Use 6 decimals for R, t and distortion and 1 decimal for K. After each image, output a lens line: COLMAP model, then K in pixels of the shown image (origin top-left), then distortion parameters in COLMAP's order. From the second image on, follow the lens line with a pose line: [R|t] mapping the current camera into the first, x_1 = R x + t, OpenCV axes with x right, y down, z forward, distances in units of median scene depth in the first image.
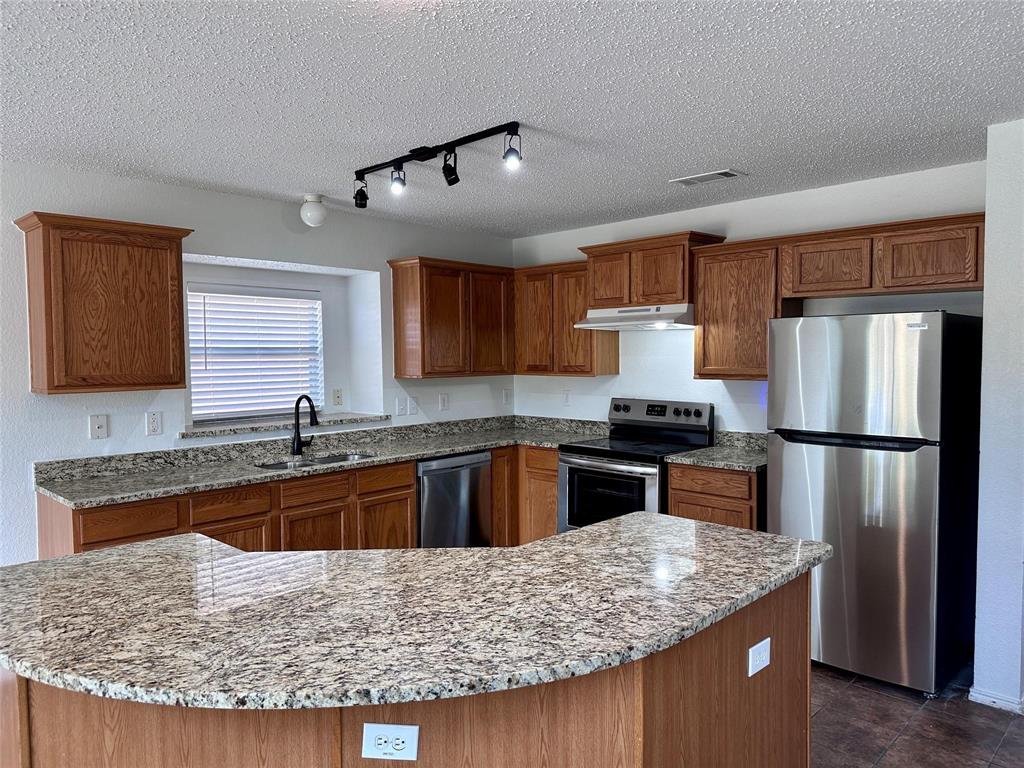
lens RADIAL K [[722.2, 0, 510.7], [0, 722.2, 386.6], [0, 0, 1]] dist [0.042838, -0.044098]
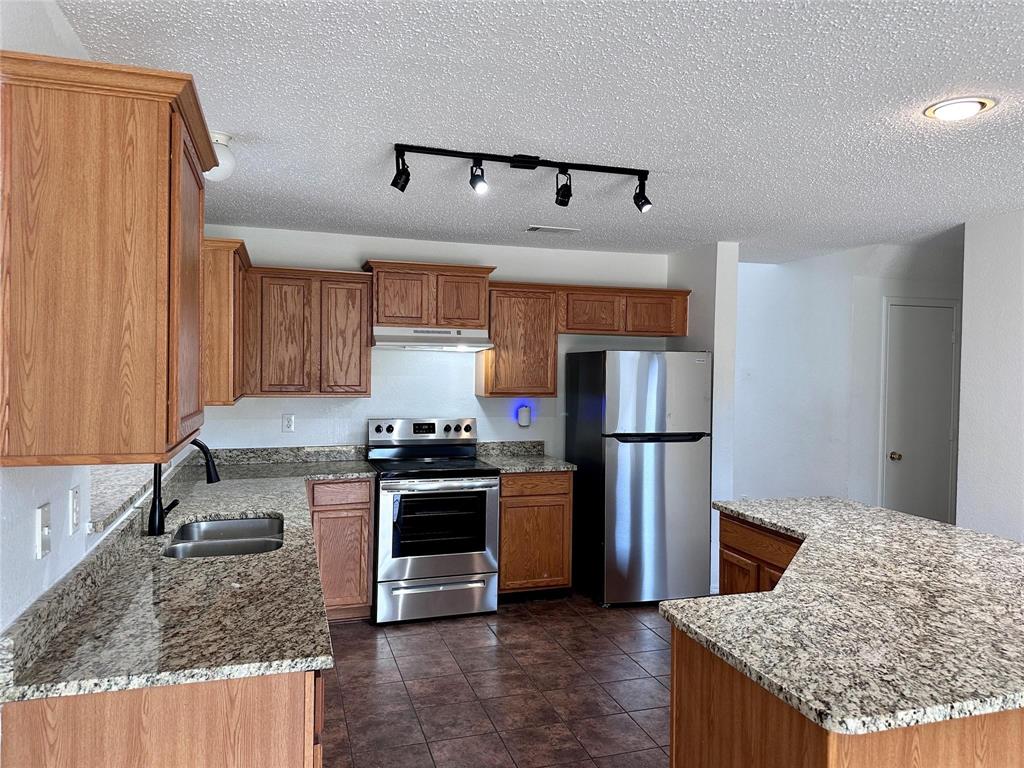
lens RADIAL K [[722.2, 0, 515.3], [0, 722.2, 380.2], [0, 0, 1]] dist [0.042838, -0.044098]
pose [[0.464321, -0.001671, 0.885666, -0.736580], [0.023344, 0.999674, -0.010353, -0.025300], [-0.885360, 0.025482, 0.464208, 0.457849]]
